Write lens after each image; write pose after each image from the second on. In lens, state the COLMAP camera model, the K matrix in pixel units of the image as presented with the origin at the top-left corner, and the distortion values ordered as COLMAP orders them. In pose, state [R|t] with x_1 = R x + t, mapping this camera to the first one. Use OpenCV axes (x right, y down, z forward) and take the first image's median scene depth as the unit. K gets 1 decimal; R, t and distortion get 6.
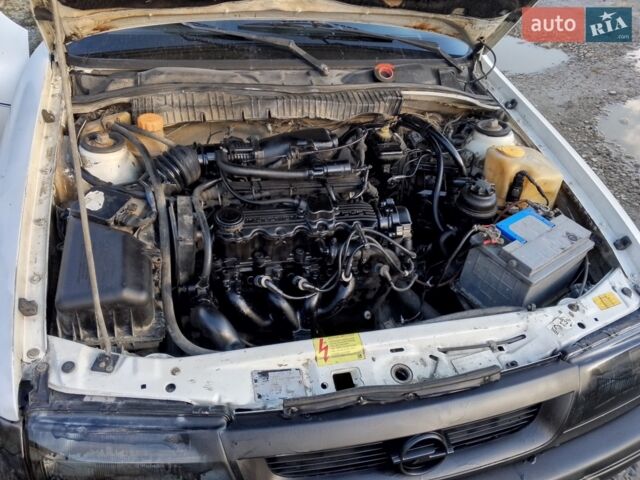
lens RADIAL K [[563.1, 0, 320.0], [0, 563.1, 240.0], [0, 0, 1]] dist [-0.073939, 0.008205]
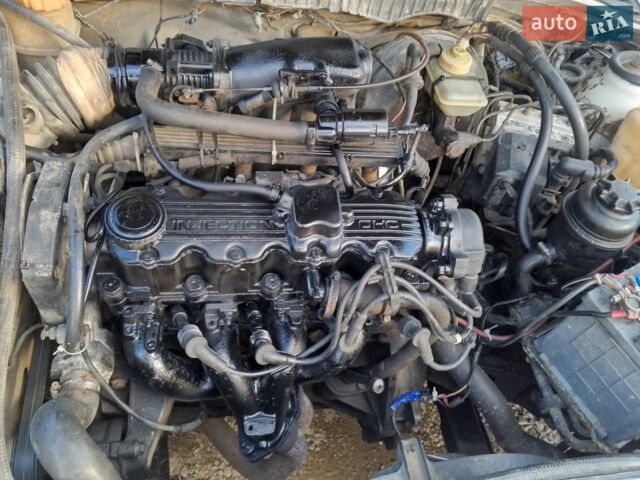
lens RADIAL K [[563.1, 0, 320.0], [0, 563.1, 240.0], [0, 0, 1]] dist [-0.073939, 0.008205]
pose [[0.991058, 0.131954, -0.019783, 0.015372], [-0.123666, 0.964063, 0.235136, -0.144228], [0.050099, -0.230587, 0.971761, 0.460195]]
